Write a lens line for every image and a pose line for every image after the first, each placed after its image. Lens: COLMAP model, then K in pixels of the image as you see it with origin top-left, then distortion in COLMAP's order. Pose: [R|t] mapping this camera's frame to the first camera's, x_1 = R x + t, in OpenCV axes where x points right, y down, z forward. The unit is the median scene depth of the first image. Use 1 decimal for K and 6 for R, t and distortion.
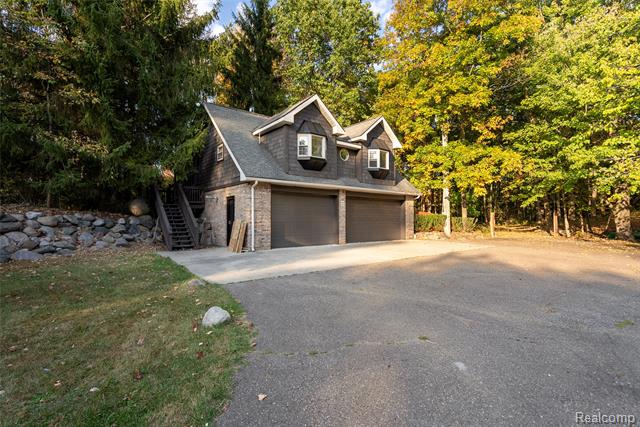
lens RADIAL K [[298.5, 0, 322.3], [0, 298.5, 215.6], [0, 0, 1]] dist [-0.000968, 0.000021]
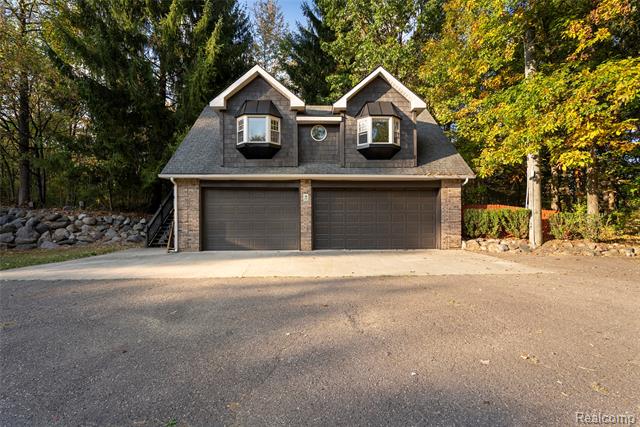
lens RADIAL K [[298.5, 0, 322.3], [0, 298.5, 215.6], [0, 0, 1]] dist [-0.000968, 0.000021]
pose [[0.801330, -0.012864, -0.598084, 0.522222], [0.011140, 0.999916, -0.006581, 0.010683], [0.598119, -0.001389, 0.801406, 0.385939]]
